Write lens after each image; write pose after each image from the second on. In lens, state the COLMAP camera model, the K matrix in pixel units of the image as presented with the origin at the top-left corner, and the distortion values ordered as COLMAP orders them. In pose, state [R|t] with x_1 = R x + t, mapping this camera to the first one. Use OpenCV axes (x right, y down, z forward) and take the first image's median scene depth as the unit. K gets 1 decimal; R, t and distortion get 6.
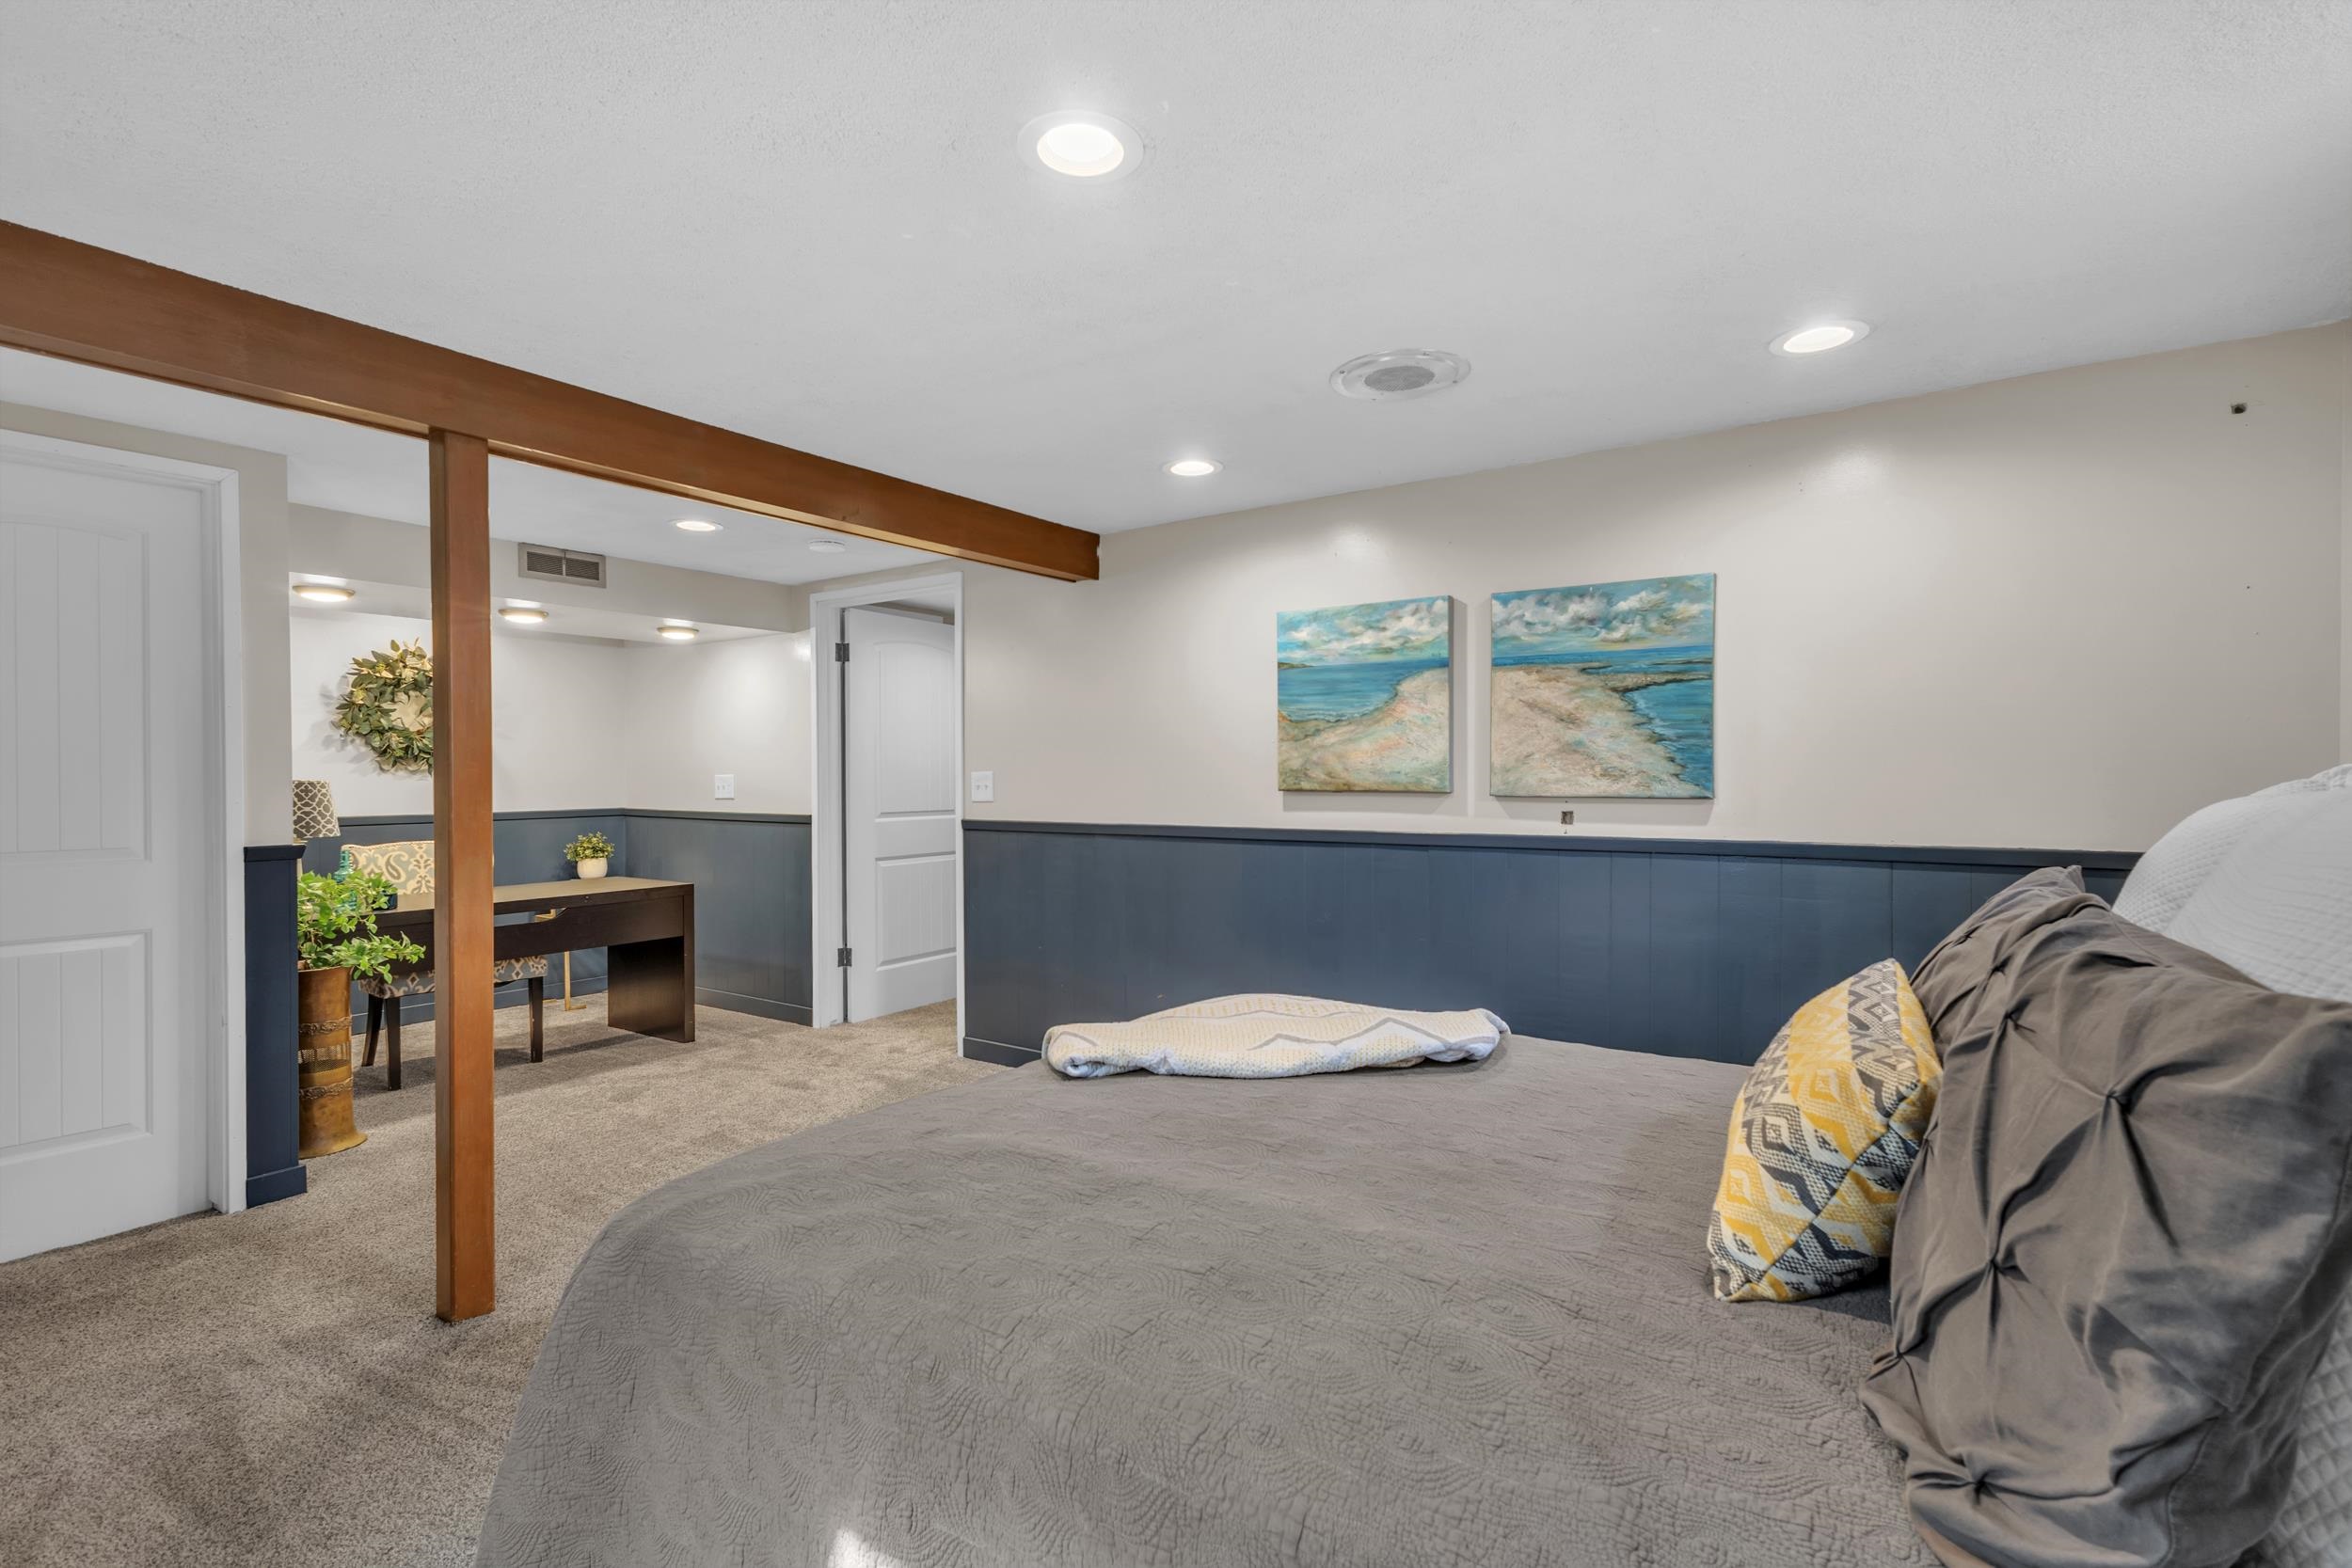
lens RADIAL K [[1093.2, 0, 1176.0], [0, 1093.2, 780.6], [0, 0, 1]] dist [-0.000347, 0.000458]
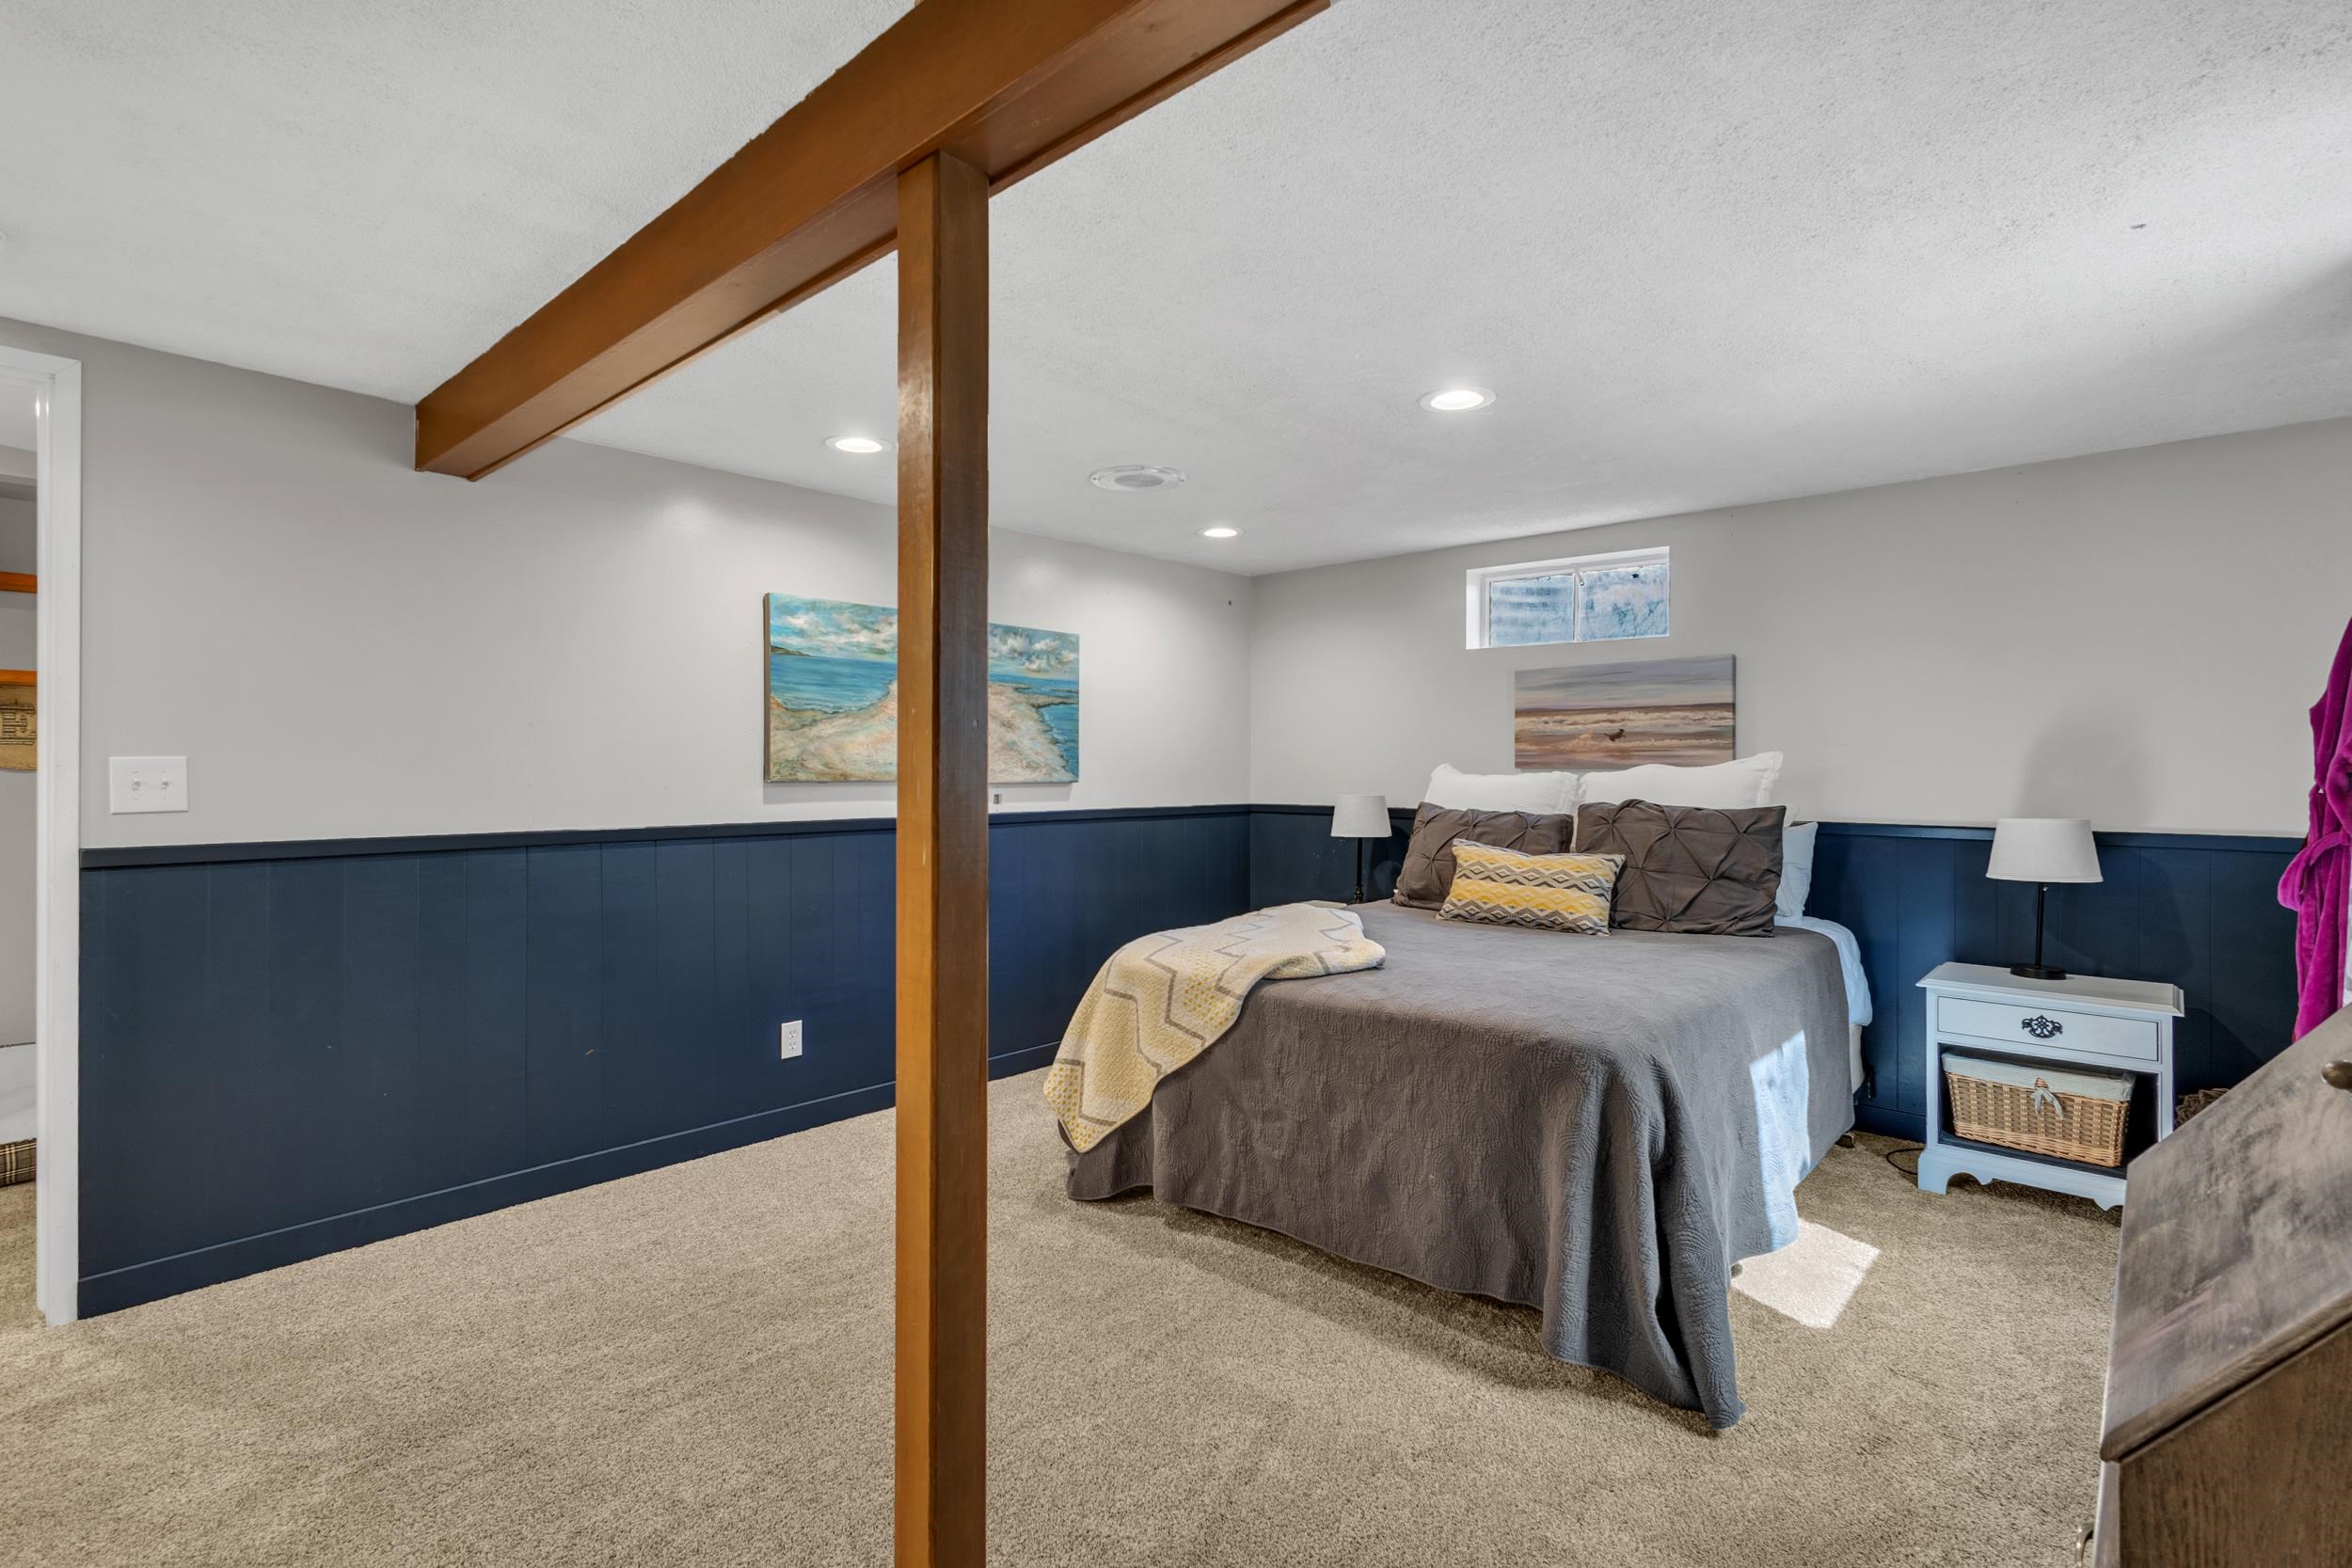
lens RADIAL K [[1093.2, 0, 1169.0], [0, 1093.2, 768.1], [0, 0, 1]] dist [-0.000347, 0.000458]
pose [[0.120706, 0.005529, 0.992673, -0.846928], [0.007642, 0.999950, -0.006499, 0.006222], [-0.992659, 0.008370, 0.120657, 0.581662]]
